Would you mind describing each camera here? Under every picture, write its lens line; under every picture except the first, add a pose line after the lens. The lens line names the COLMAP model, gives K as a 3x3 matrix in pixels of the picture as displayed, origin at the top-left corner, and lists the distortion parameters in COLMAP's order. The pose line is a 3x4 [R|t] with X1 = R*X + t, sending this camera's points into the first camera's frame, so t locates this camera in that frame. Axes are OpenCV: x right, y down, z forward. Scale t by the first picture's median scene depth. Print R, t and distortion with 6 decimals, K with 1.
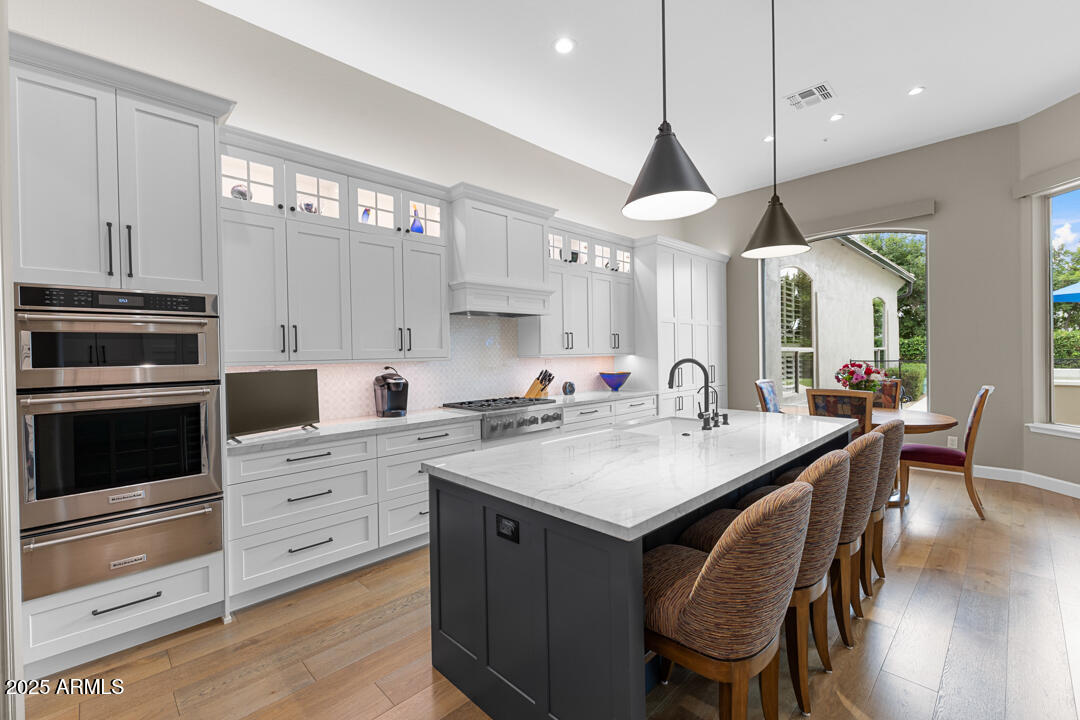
lens RADIAL K [[471.3, 0, 539.2], [0, 471.3, 354.7], [0, 0, 1]] dist [0.008517, -0.002646]
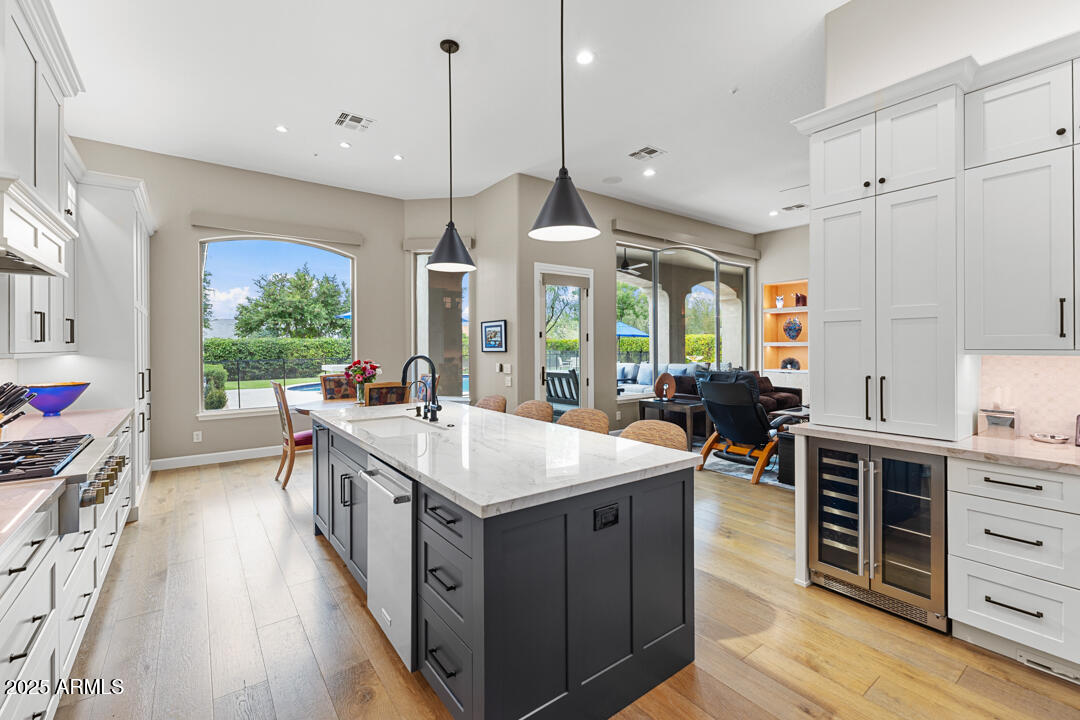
lens RADIAL K [[471.3, 0, 542.7], [0, 471.3, 347.4], [0, 0, 1]] dist [0.008517, -0.002646]
pose [[0.126796, 0.015399, 0.991809, -0.509085], [0.005591, 0.999853, -0.016239, 0.006952], [-0.991913, 0.007604, 0.126691, 0.458610]]
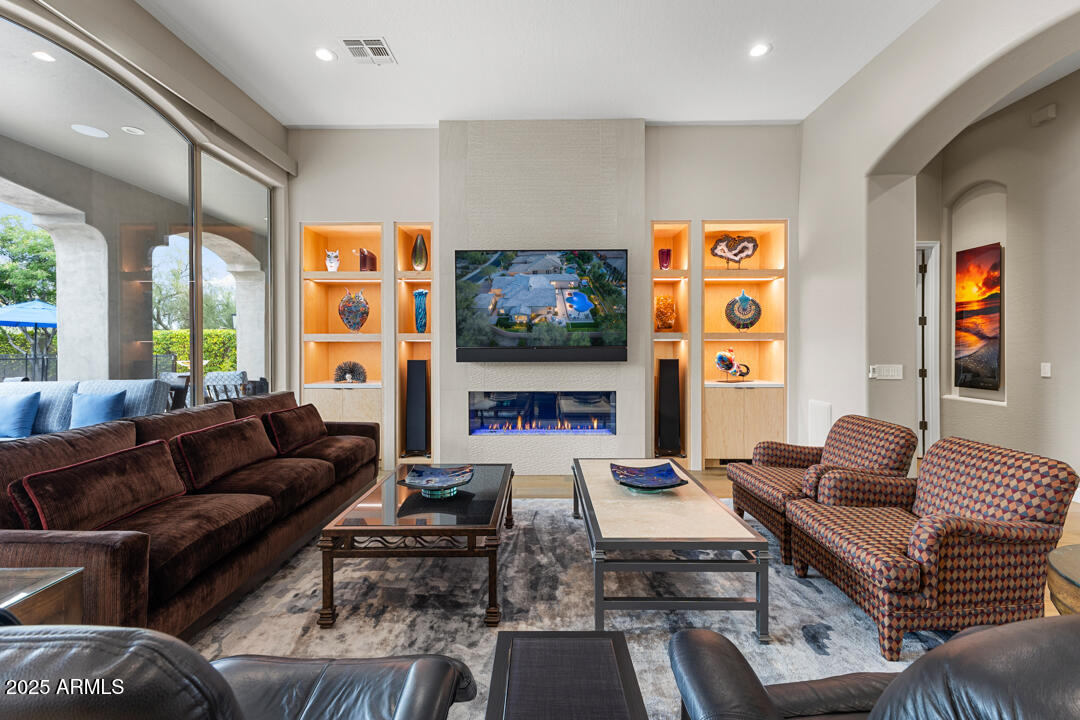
lens RADIAL K [[471.3, 0, 534.0], [0, 471.3, 349.1], [0, 0, 1]] dist [0.008517, -0.002646]
pose [[-0.696827, 0.016187, 0.717057, 0.709320], [0.016053, 0.999847, -0.006971, 0.009339], [-0.717060, 0.006653, -0.696980, 0.076822]]
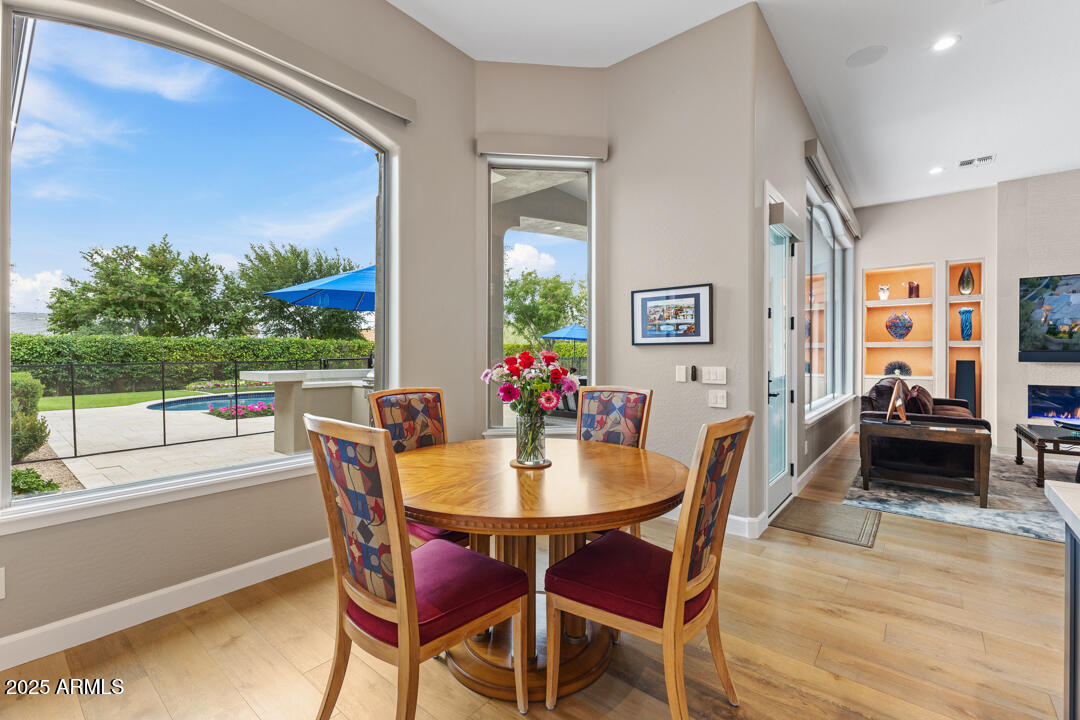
lens RADIAL K [[471.3, 0, 543.0], [0, 471.3, 353.4], [0, 0, 1]] dist [0.008517, -0.002646]
pose [[-0.113361, 0.020140, 0.993350, 0.276501], [0.002815, 0.999797, -0.019949, 0.030420], [-0.993550, 0.000535, -0.113394, 1.213452]]
